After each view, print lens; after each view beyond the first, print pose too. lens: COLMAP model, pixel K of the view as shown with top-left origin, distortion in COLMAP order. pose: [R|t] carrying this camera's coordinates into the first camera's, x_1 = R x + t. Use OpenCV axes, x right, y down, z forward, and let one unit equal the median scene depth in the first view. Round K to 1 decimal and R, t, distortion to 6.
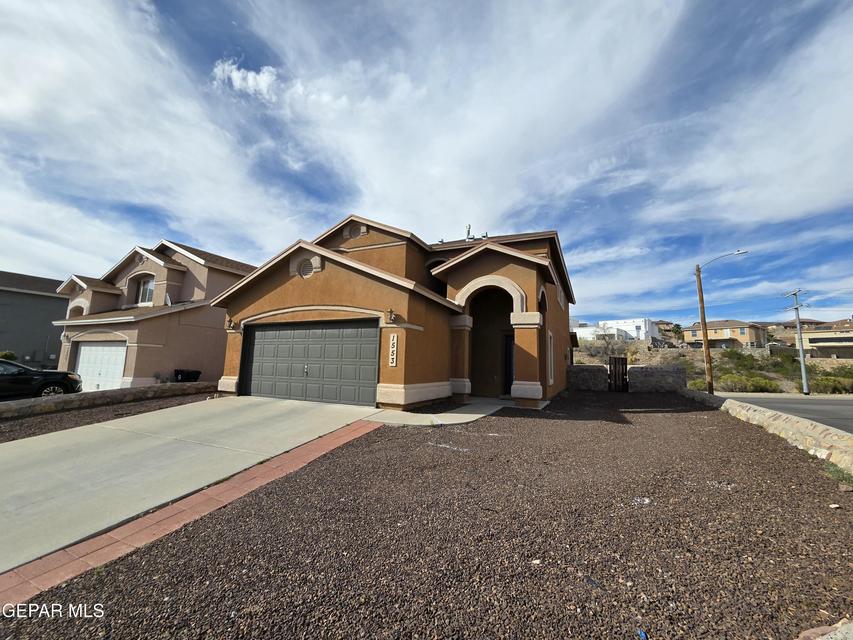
lens RADIAL K [[350.9, 0, 426.5], [0, 350.9, 320.0], [0, 0, 1]] dist [0.000400, 0.000445]
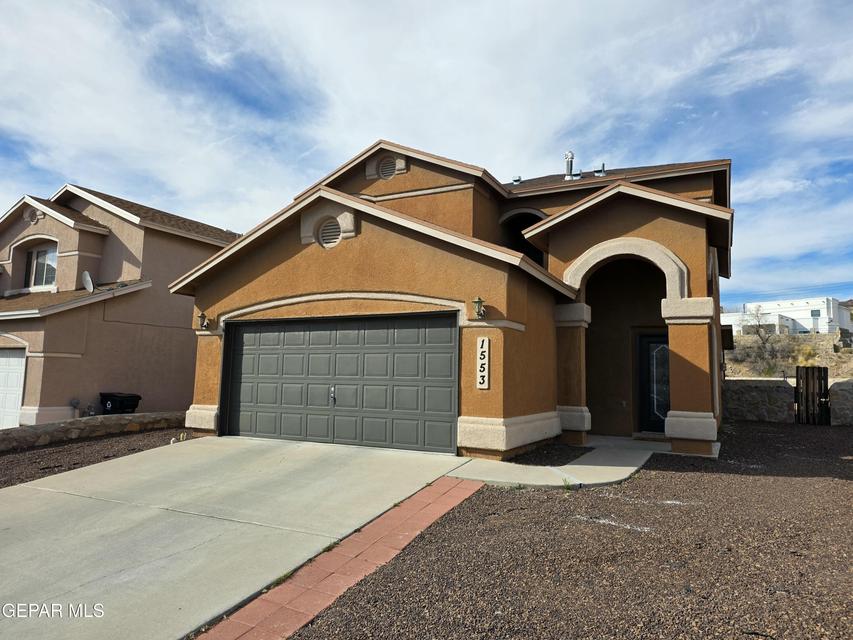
lens RADIAL K [[567.6, 0, 426.5], [0, 567.6, 320.0], [0, 0, 1]] dist [0.075099, -0.069847]
pose [[0.999301, -0.010518, -0.035863, -0.127113], [0.011570, 0.999505, 0.029240, -0.017228], [0.035538, -0.029634, 0.998929, -0.008320]]
